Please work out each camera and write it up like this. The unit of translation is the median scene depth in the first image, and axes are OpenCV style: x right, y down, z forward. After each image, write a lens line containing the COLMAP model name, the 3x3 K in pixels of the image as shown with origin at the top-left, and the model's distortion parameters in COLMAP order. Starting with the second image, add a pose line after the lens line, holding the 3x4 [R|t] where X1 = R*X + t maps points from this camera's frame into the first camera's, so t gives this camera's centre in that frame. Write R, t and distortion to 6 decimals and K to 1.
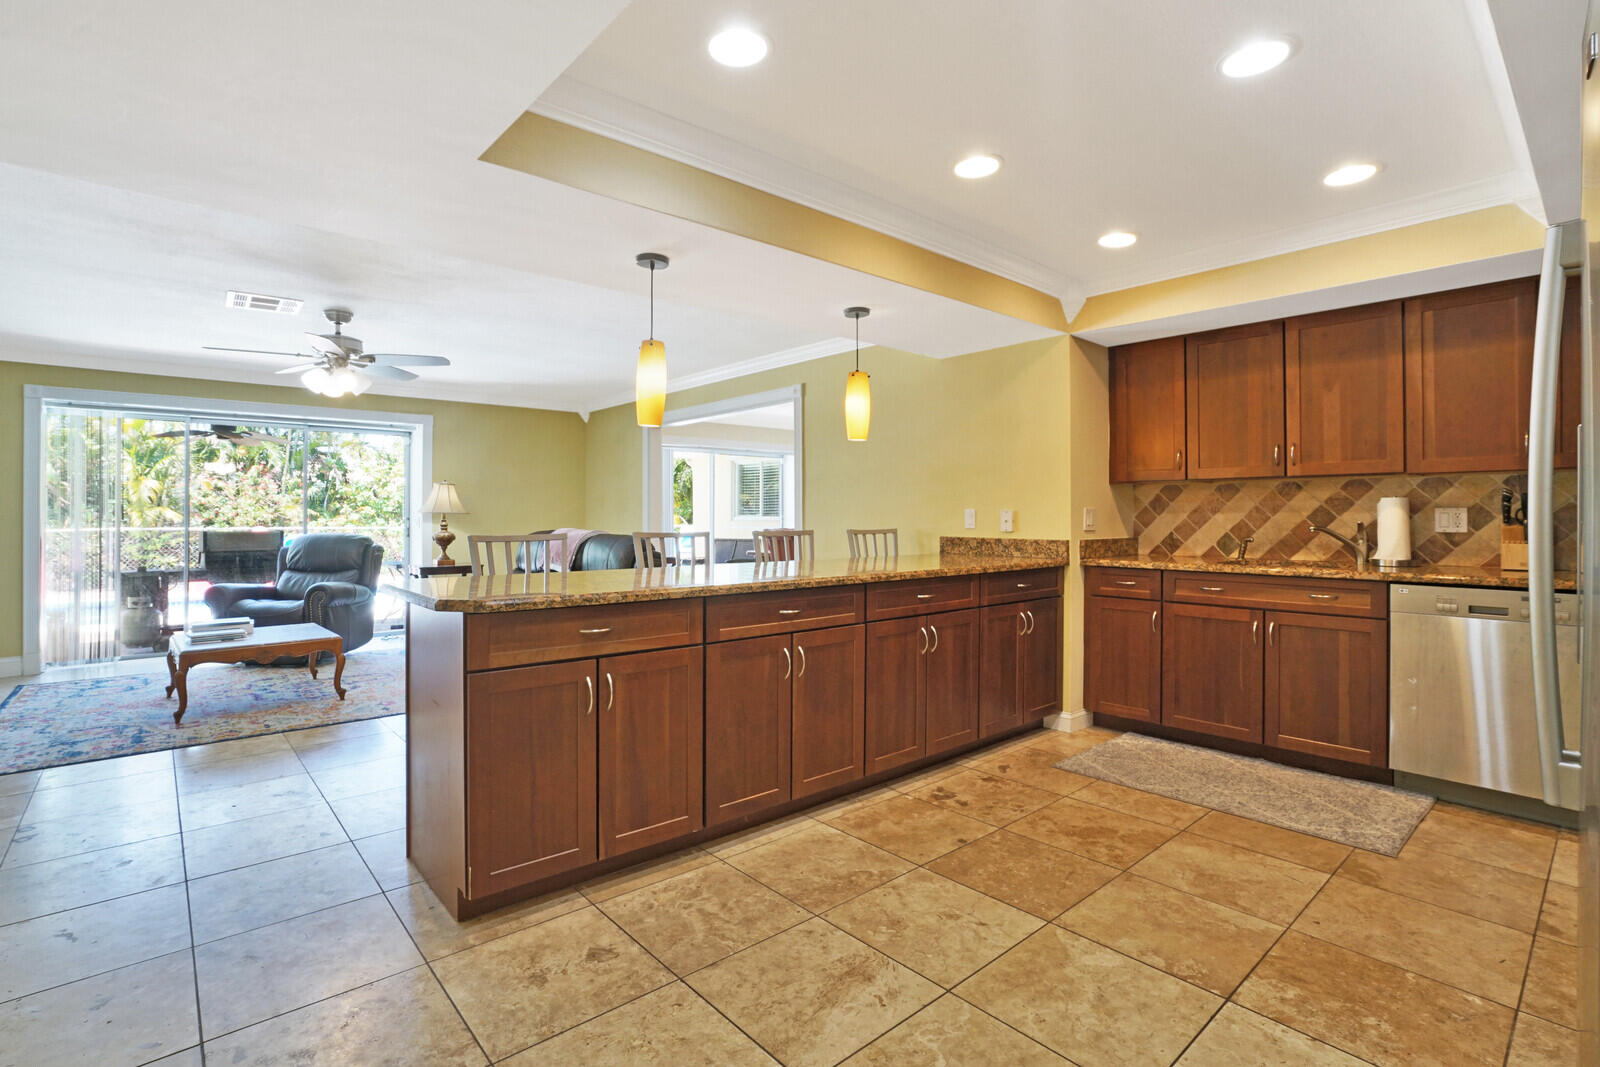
lens RADIAL K [[741.3, 0, 788.5], [0, 741.3, 521.8], [0, 0, 1]] dist [-0.037354, 0.002948]
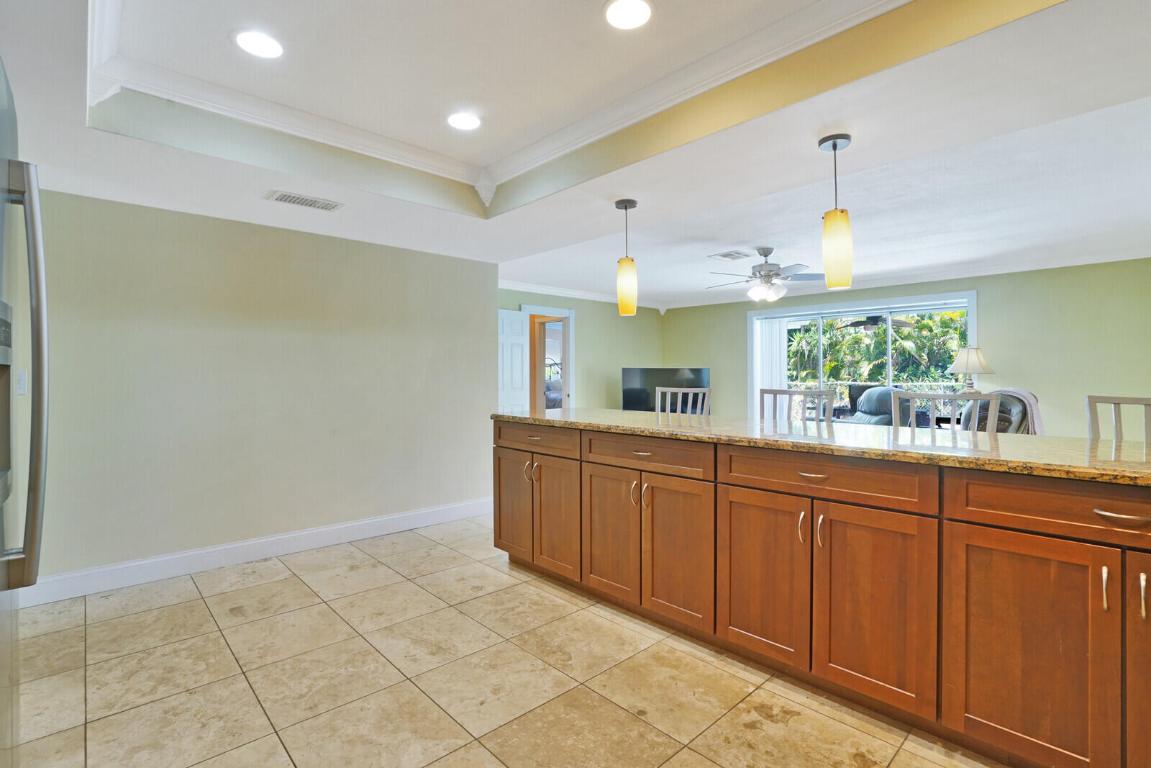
lens RADIAL K [[533.3, 0, 564.0], [0, 533.3, 380.9], [0, 0, 1]] dist [-0.037354, 0.002948]
pose [[0.042284, 0.008697, -0.999068, 0.973937], [-0.004782, 0.999952, 0.008502, -0.007855], [0.999094, 0.004418, 0.042324, 0.919155]]
